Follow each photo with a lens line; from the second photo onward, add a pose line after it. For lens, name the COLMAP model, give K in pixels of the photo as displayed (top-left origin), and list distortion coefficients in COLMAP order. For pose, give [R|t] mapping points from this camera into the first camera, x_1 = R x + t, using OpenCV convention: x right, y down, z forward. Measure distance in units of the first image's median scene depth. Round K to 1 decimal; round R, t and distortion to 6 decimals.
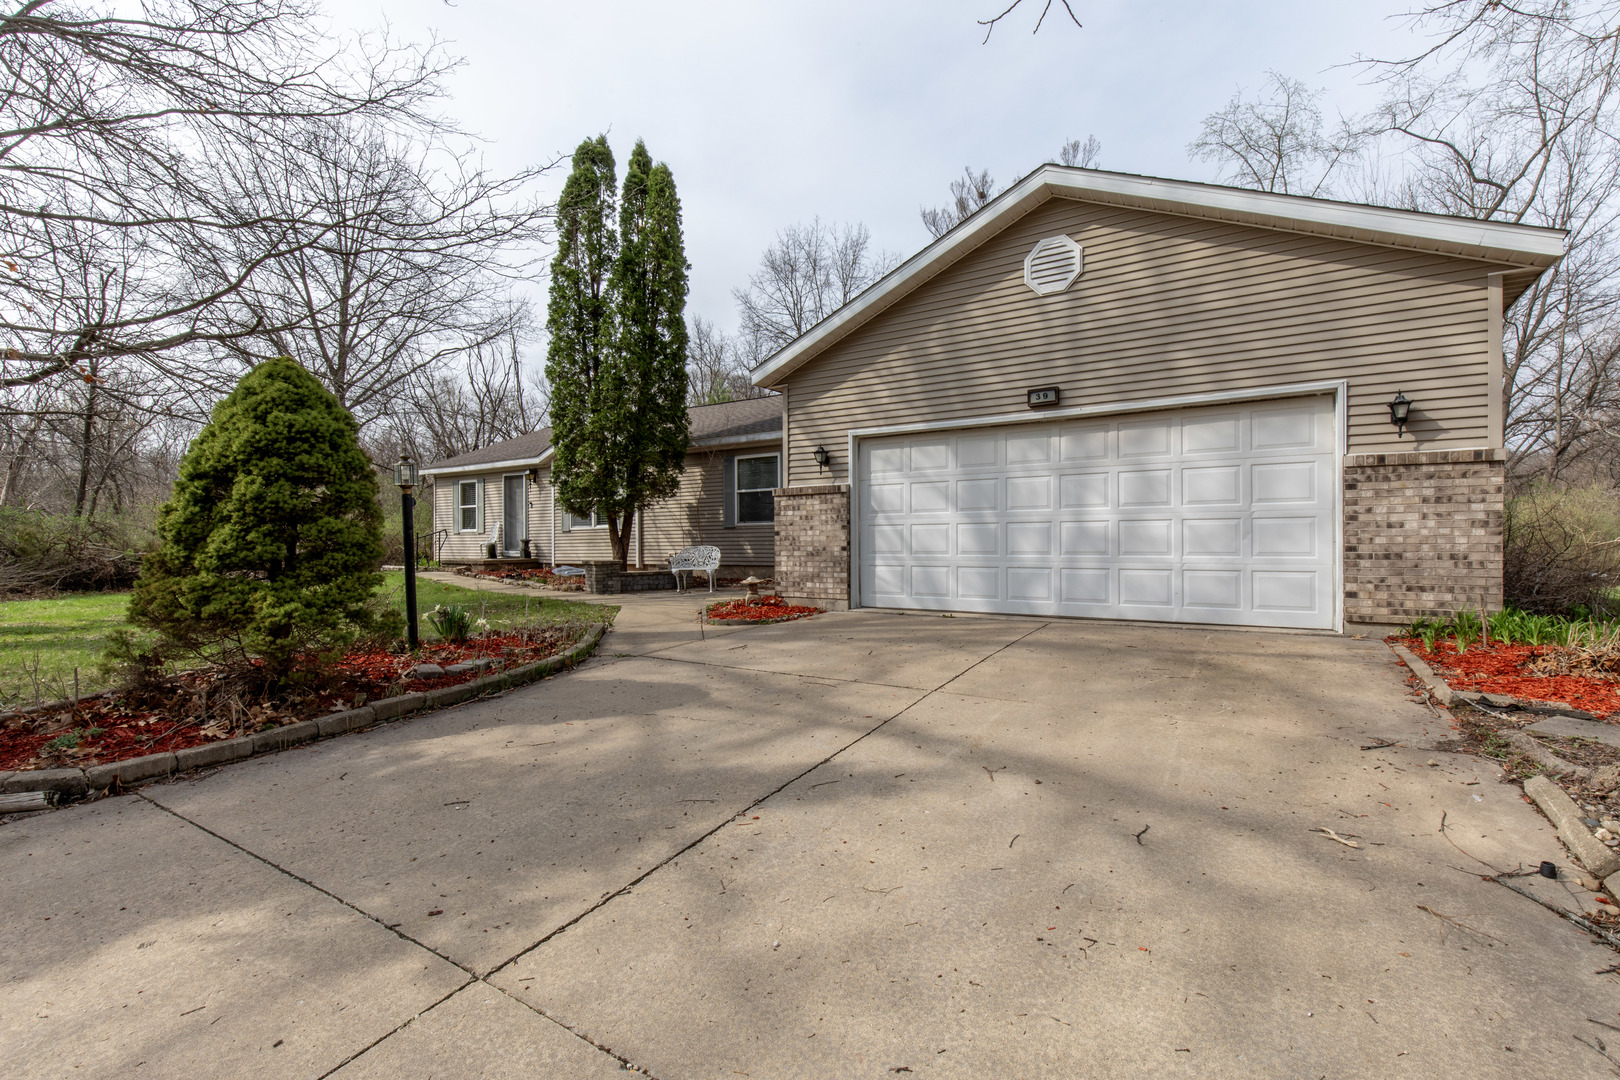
lens RADIAL K [[716.1, 0, 826.8], [0, 716.1, 539.8], [0, 0, 1]] dist [0.009587, -0.000612]
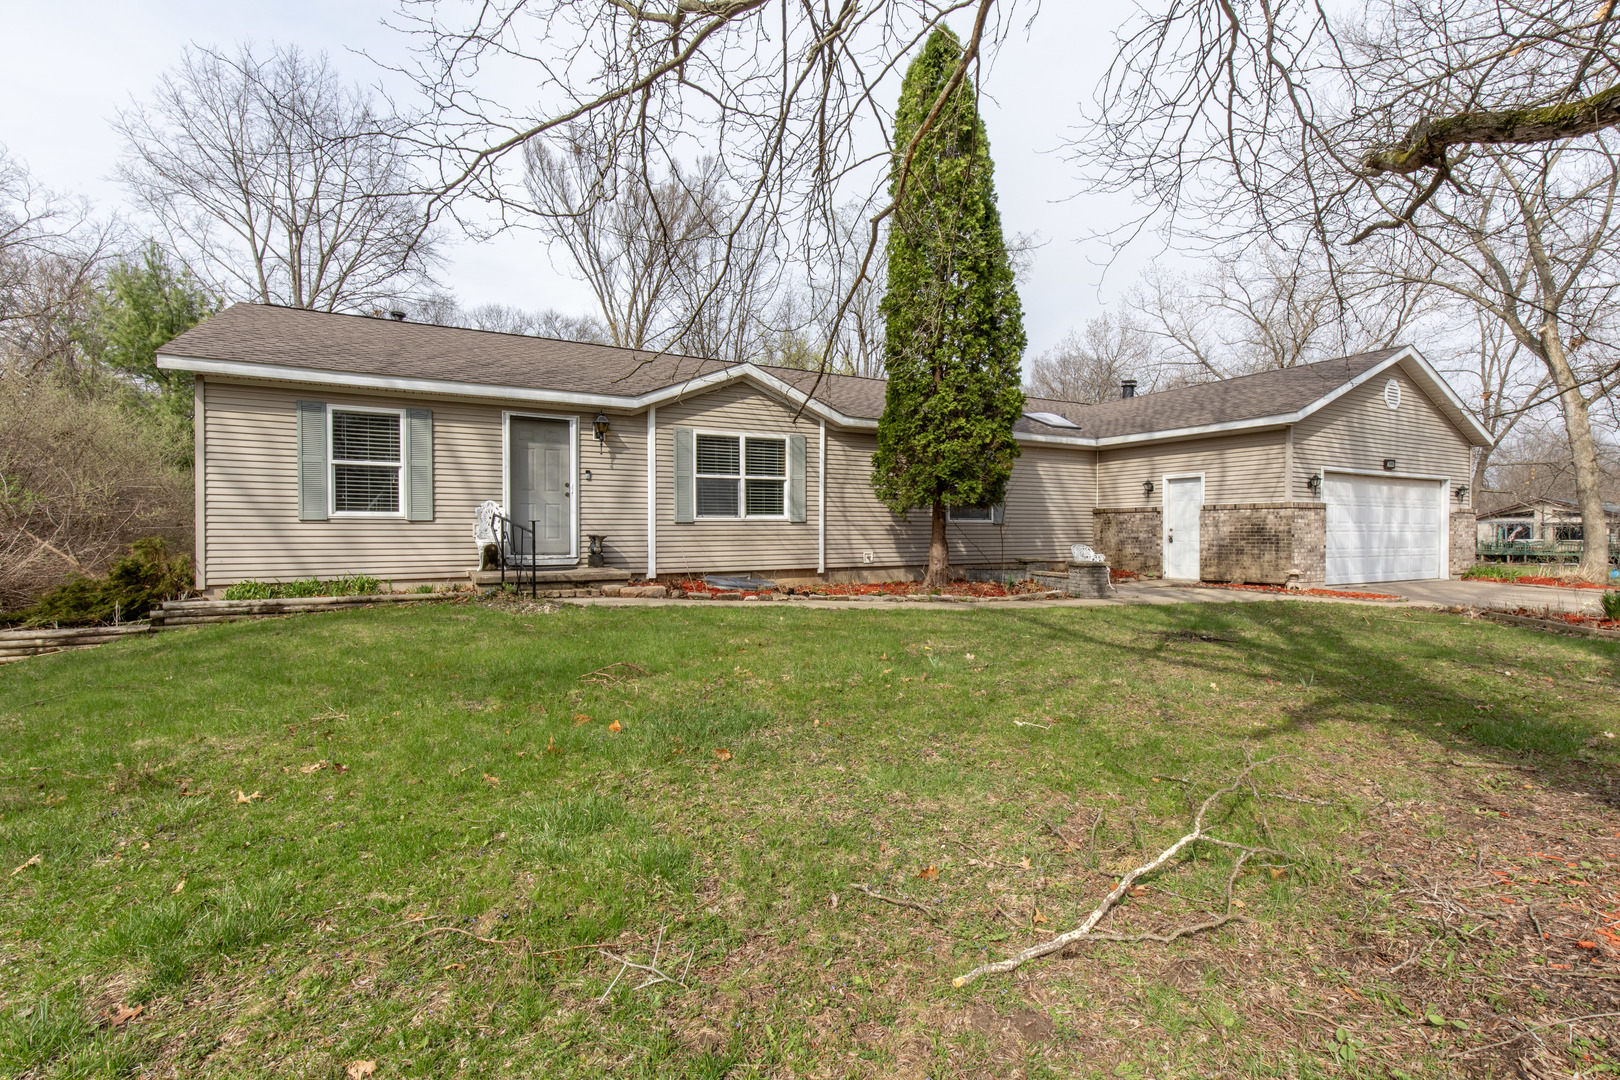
lens RADIAL K [[716.1, 0, 826.8], [0, 716.1, 539.8], [0, 0, 1]] dist [0.009587, -0.000612]
pose [[0.495853, 0.004497, 0.868395, -0.824275], [-0.006833, 0.999976, -0.001277, 0.003069], [-0.868380, -0.005301, 0.495871, 0.548650]]
